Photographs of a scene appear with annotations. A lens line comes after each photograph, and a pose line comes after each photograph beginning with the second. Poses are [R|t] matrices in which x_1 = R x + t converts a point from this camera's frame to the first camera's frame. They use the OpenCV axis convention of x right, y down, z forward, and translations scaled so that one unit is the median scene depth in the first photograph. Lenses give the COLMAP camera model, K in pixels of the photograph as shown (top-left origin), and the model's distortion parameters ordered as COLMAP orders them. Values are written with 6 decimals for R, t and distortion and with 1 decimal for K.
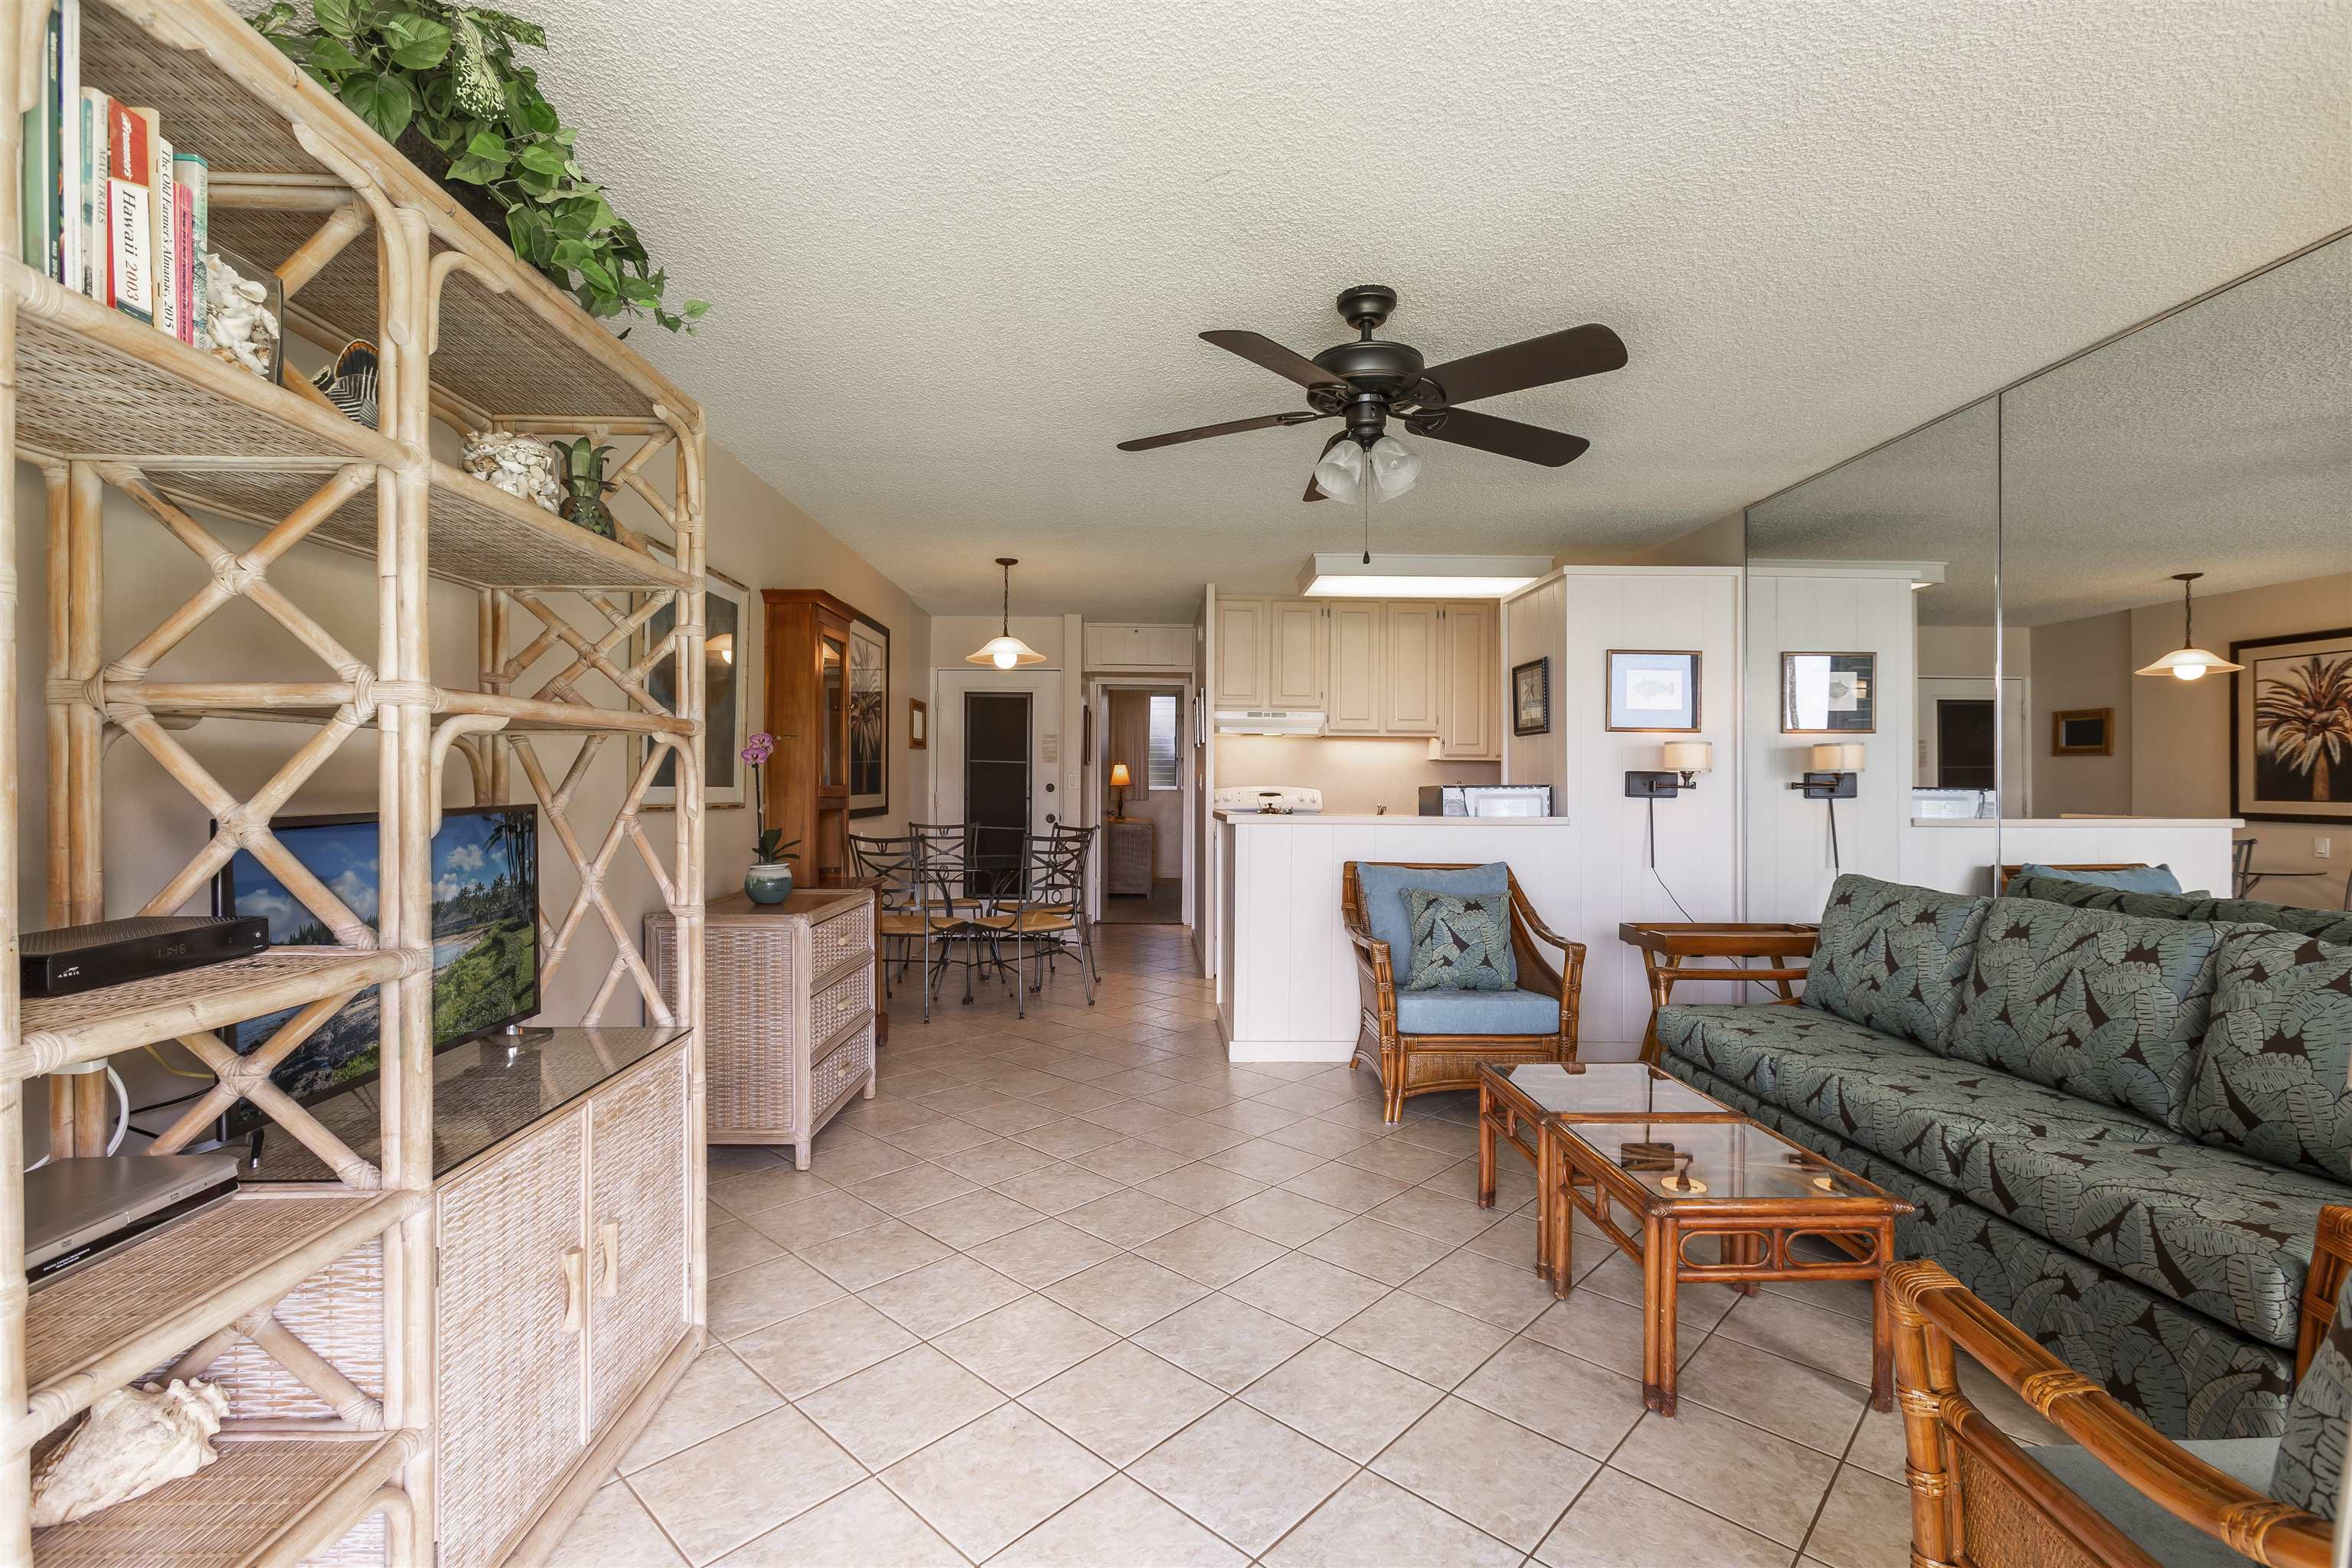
lens RADIAL K [[1041.5, 0, 1177.1], [0, 1041.5, 776.1], [0, 0, 1]] dist [-0.000611, 0.001368]
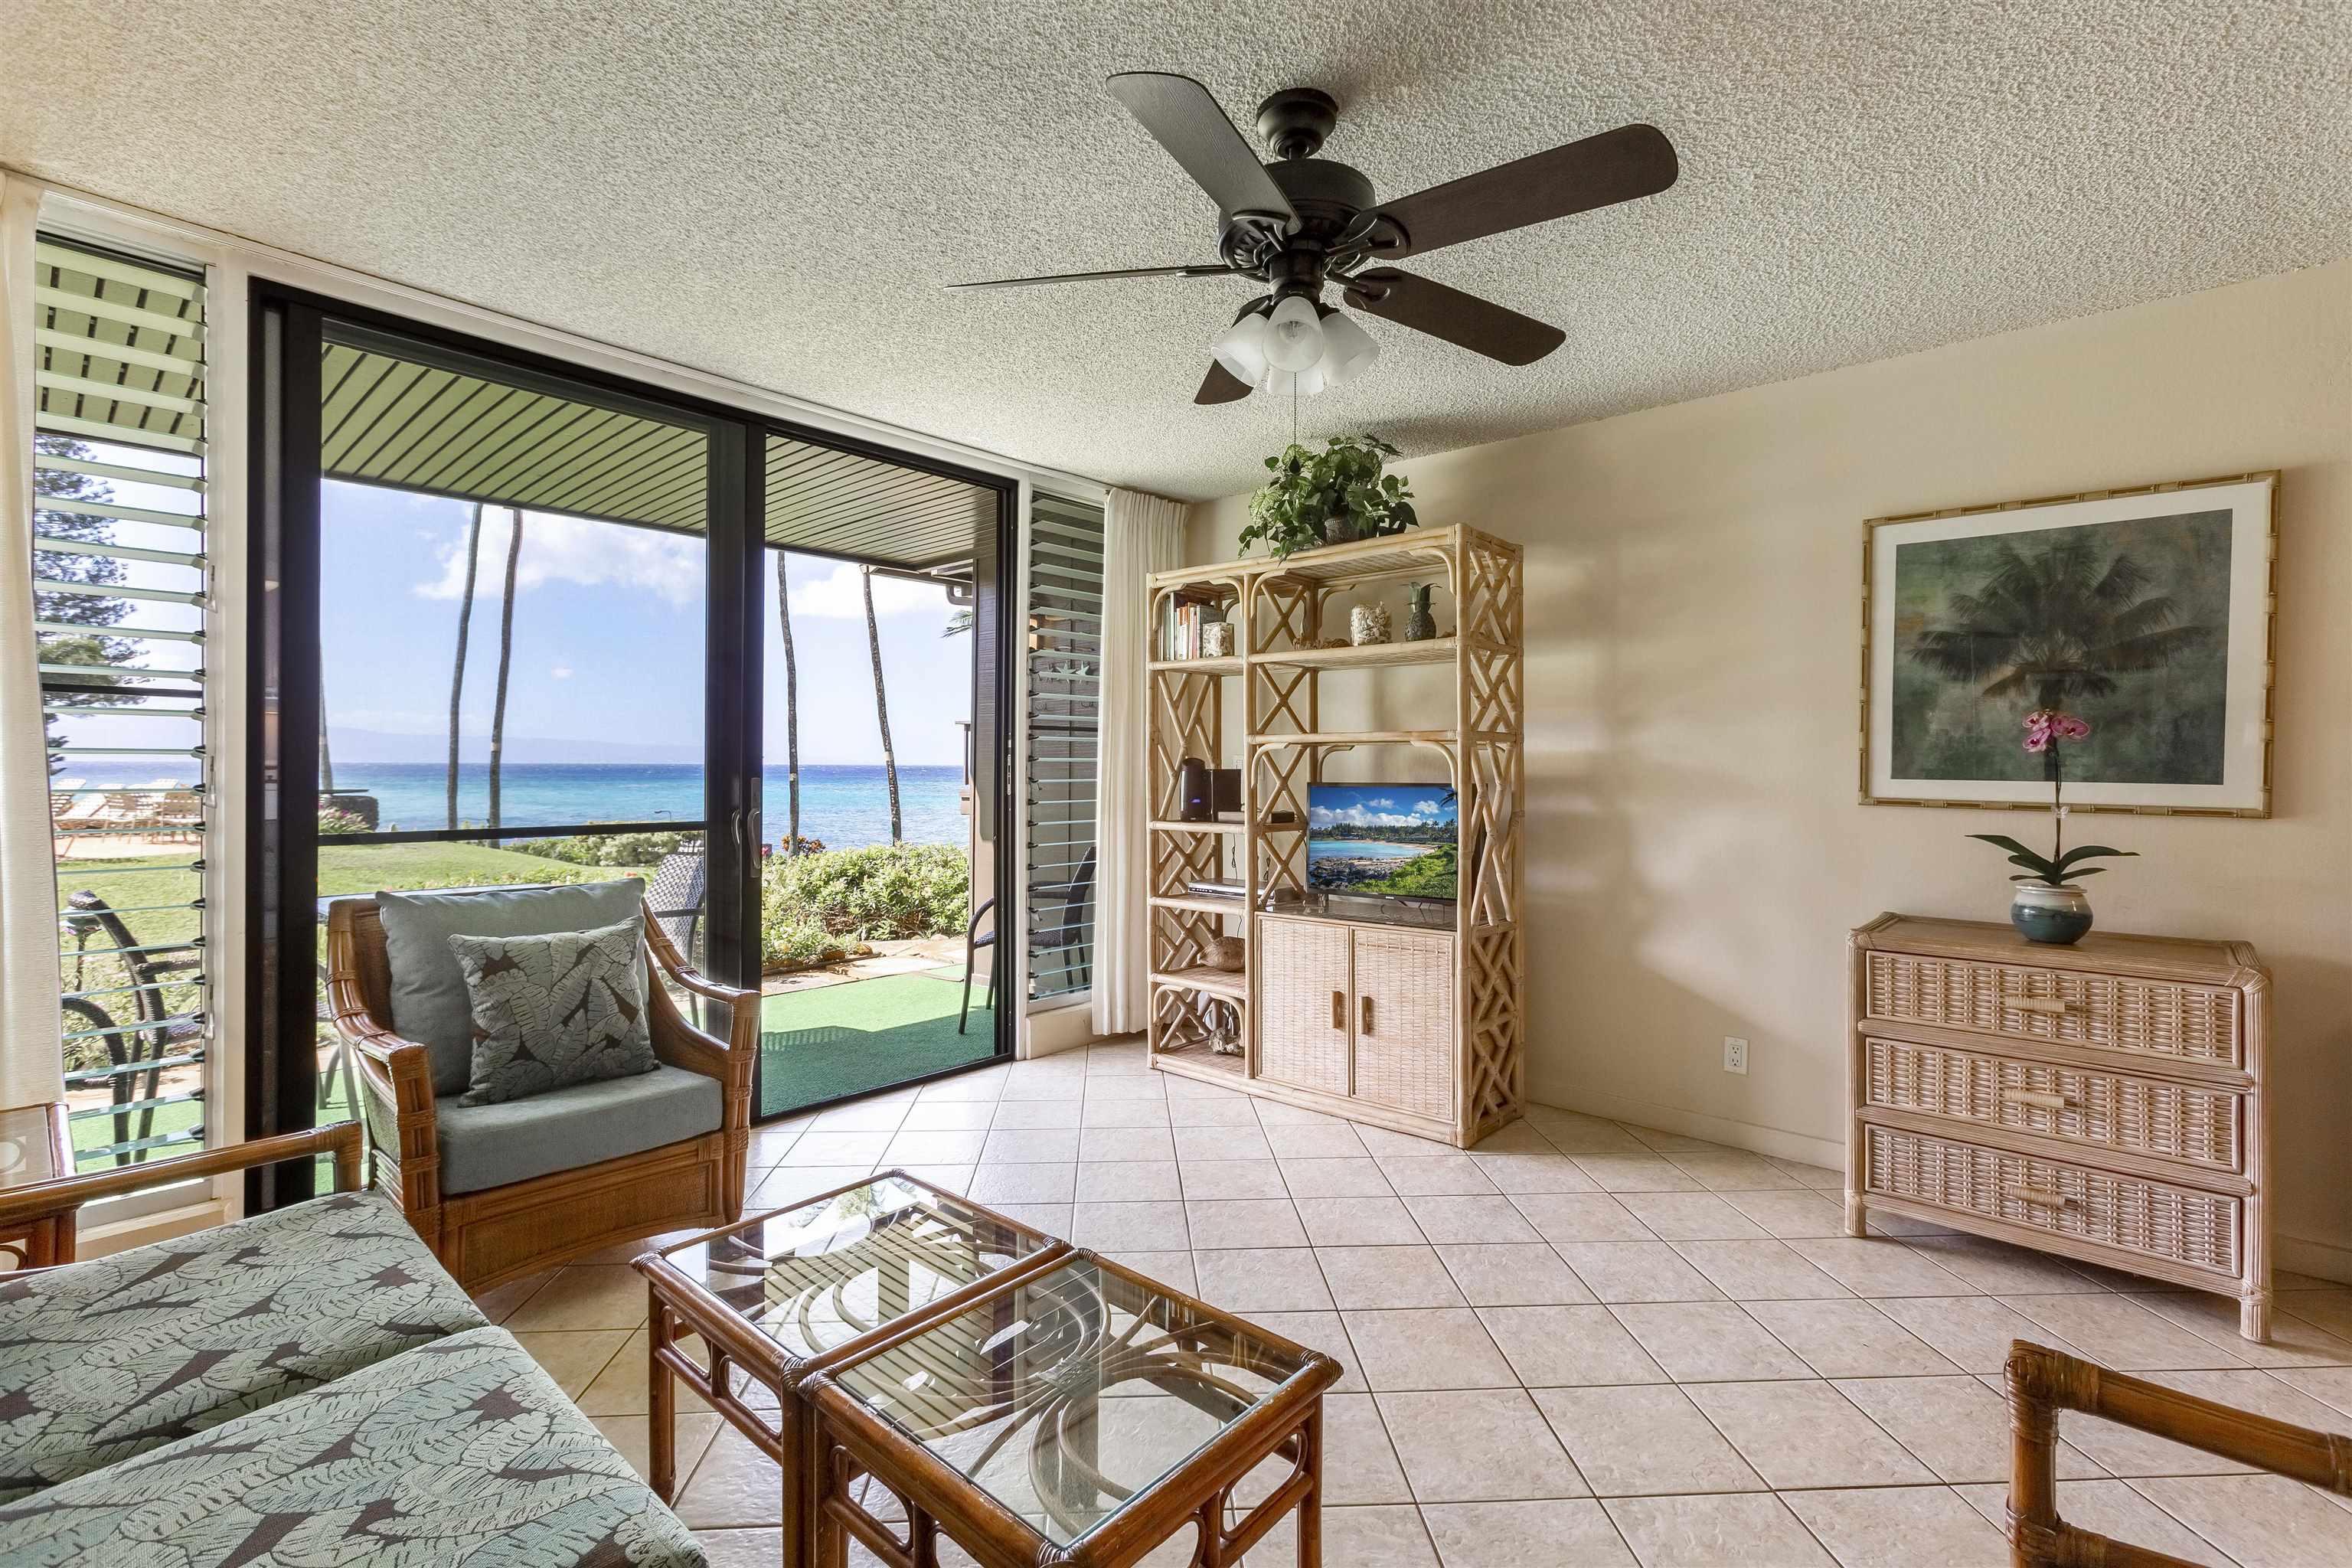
lens RADIAL K [[1052.7, 0, 1179.4], [0, 1052.7, 761.6], [0, 0, 1]] dist [0.003773, 0.000918]
pose [[-0.682270, -0.010411, -0.731026, 0.616972], [-0.006517, 0.999945, -0.008158, 0.006839], [0.731071, -0.000802, -0.682301, 1.141101]]
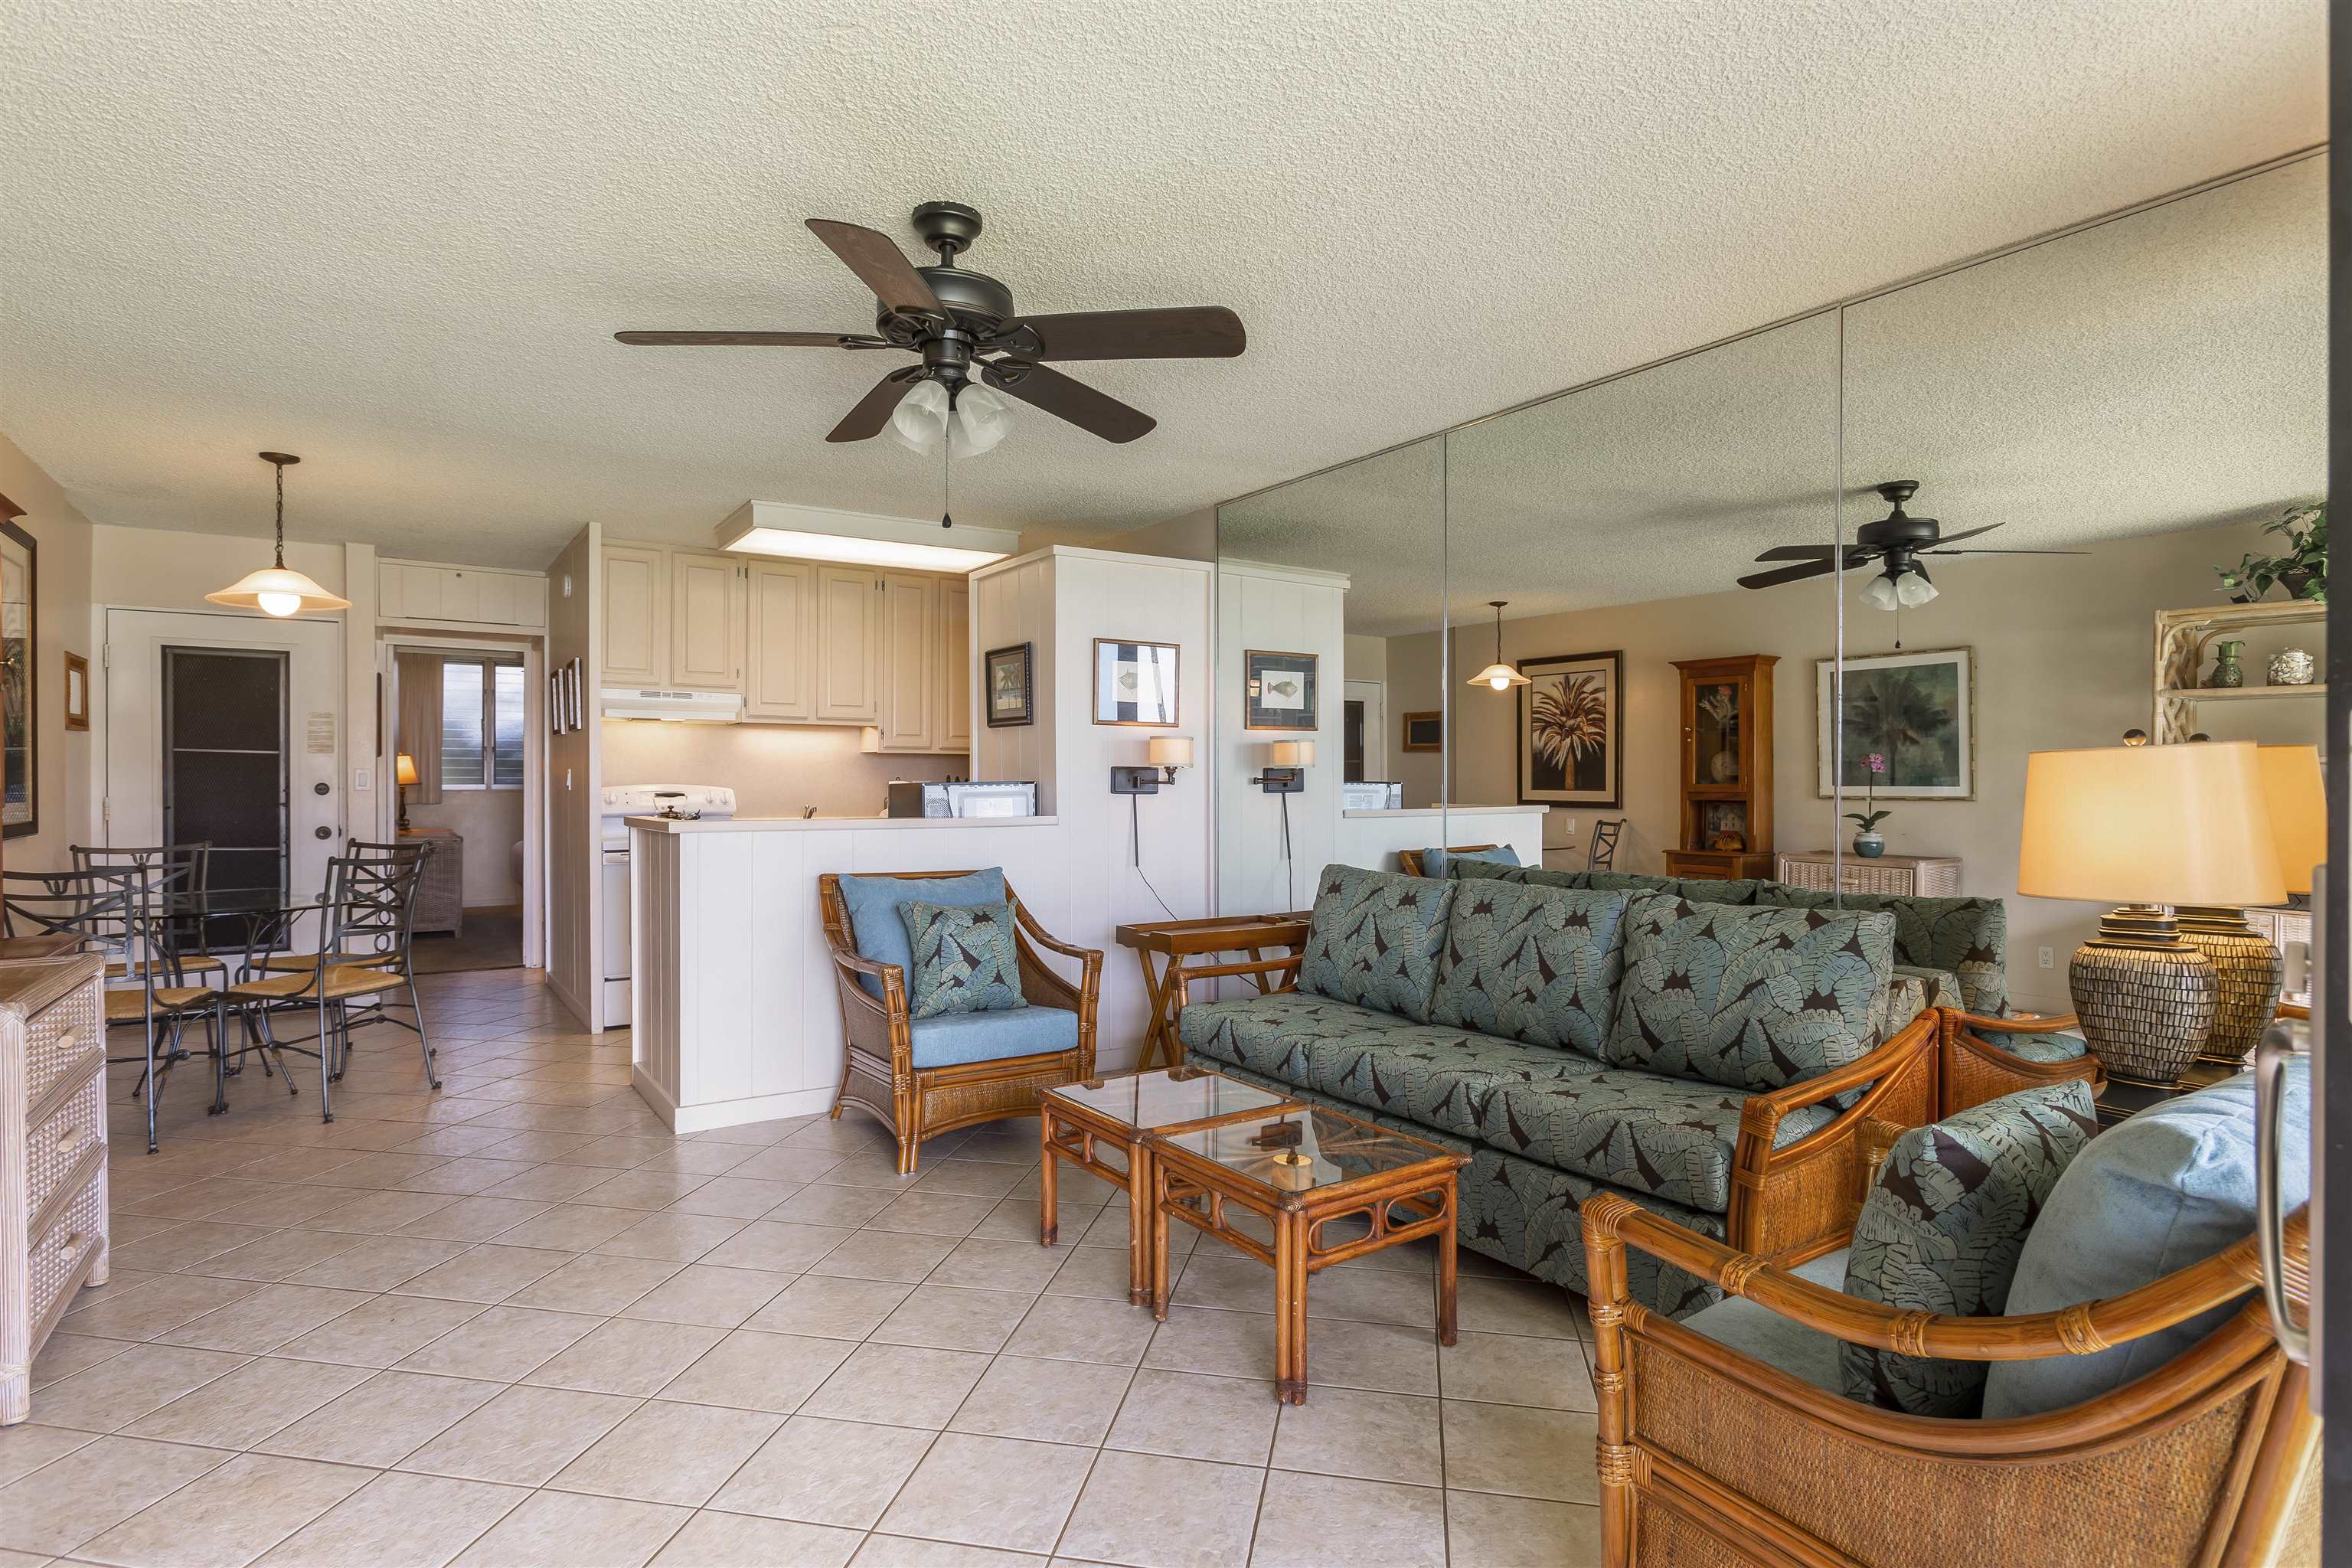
lens RADIAL K [[1202.1, 0, 1169.3], [0, 1202.1, 782.4], [0, 0, 1]] dist [-0.032393, 0.031529]
pose [[0.848490, -0.006940, 0.529166, -0.146877], [0.001289, 0.999938, 0.011049, -0.003193], [-0.529210, -0.008693, 0.848446, 0.049228]]
